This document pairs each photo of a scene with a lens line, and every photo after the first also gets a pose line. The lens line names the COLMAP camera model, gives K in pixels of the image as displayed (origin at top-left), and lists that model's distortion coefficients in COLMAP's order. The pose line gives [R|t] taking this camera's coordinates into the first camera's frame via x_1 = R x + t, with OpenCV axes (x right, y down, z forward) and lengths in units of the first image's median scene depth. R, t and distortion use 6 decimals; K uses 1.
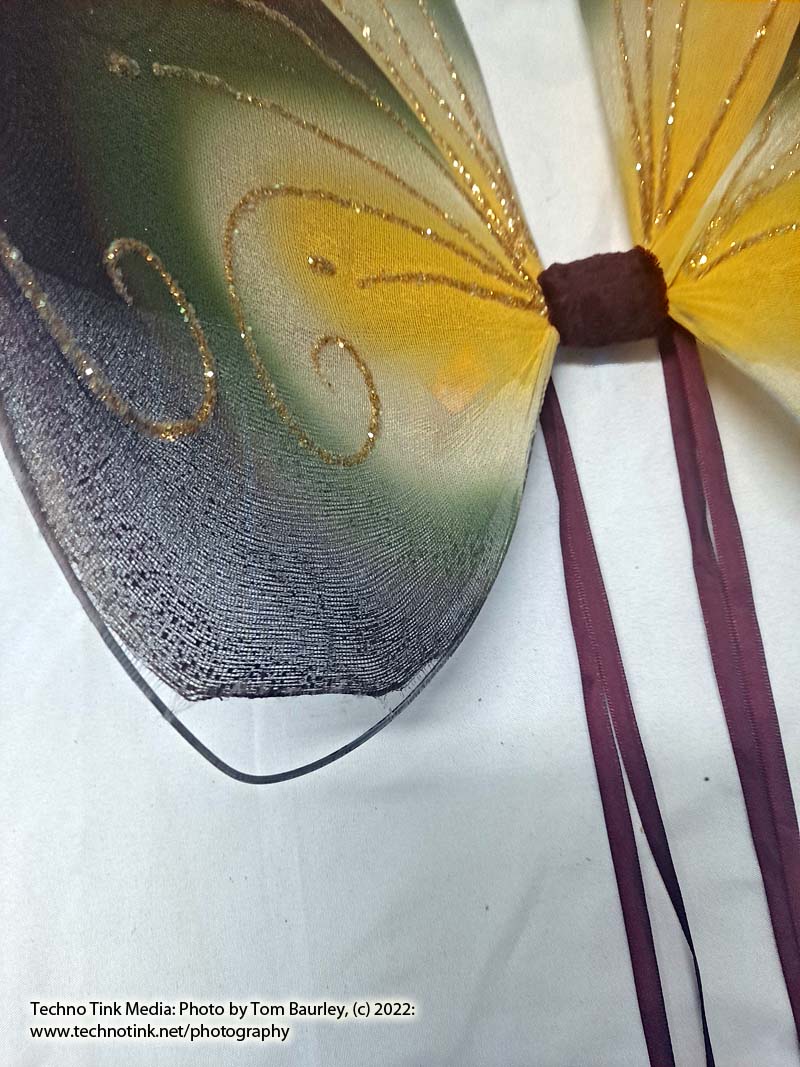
lens RADIAL K [[790.8, 0, 395.6], [0, 790.8, 530.8], [0, 0, 1]] dist [0.034411, -0.077657]
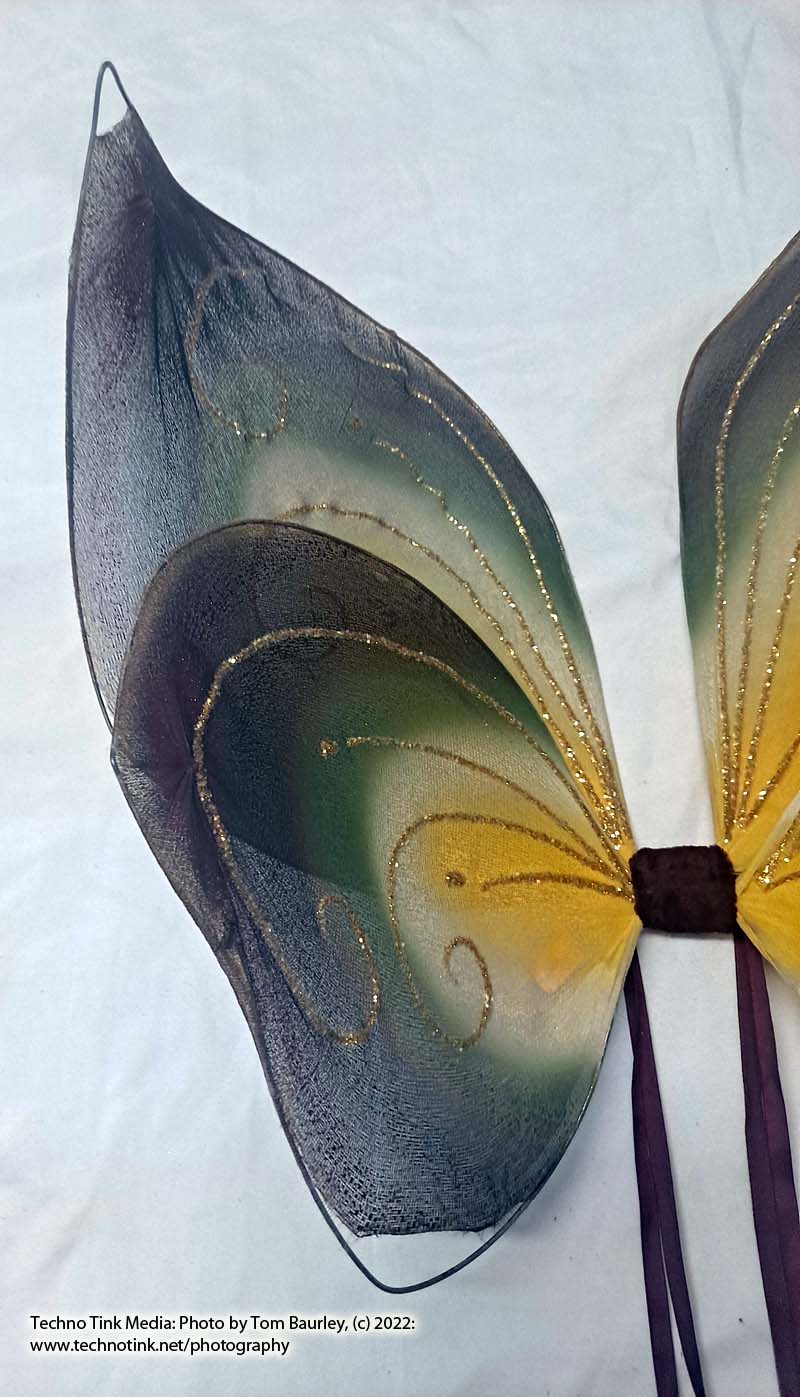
lens RADIAL K [[1030.4, 0, 272.5], [0, 1030.4, 696.6], [0, 0, 1]] dist [0.025962, -0.037650]
pose [[0.978108, 0.072857, -0.194929, -0.070982], [-0.083091, 0.995533, -0.044840, -0.493572], [0.190791, 0.060055, 0.979792, -0.727031]]
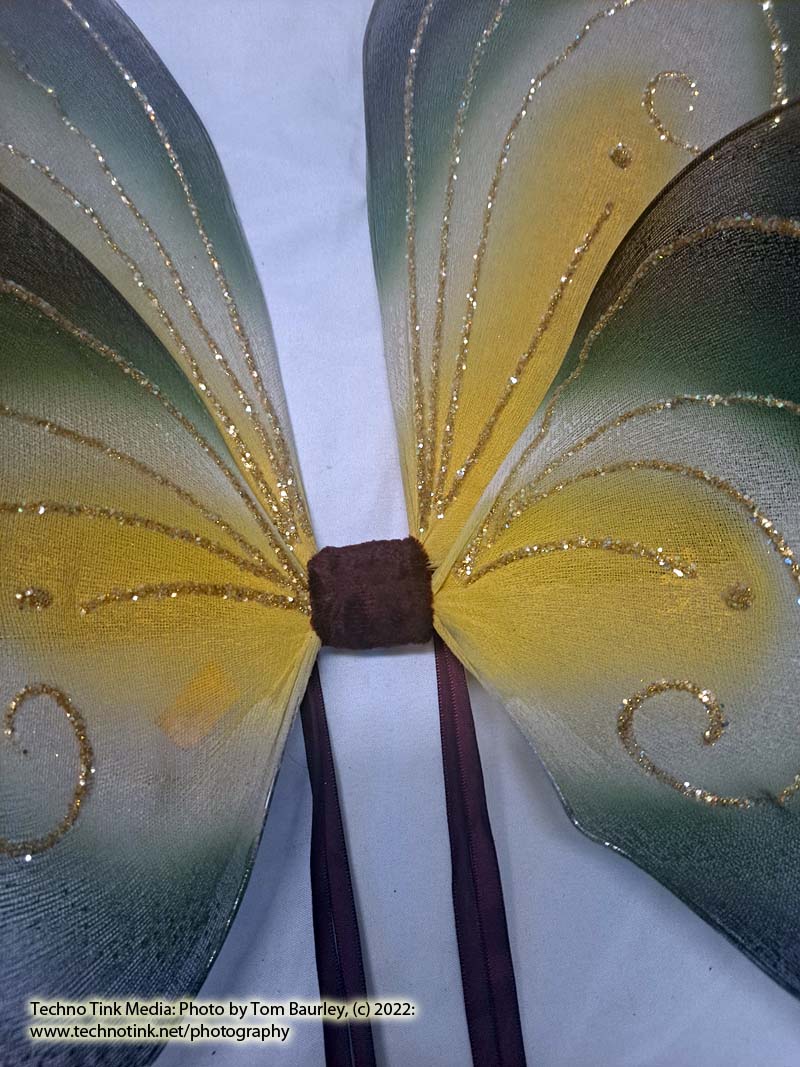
lens RADIAL K [[790.8, 0, 395.6], [0, 790.8, 530.8], [0, 0, 1]] dist [0.034411, -0.077657]
pose [[0.991521, 0.034583, 0.125257, 0.178598], [-0.030870, 0.999028, -0.031463, -0.361060], [-0.126223, 0.027329, 0.991625, 0.062126]]
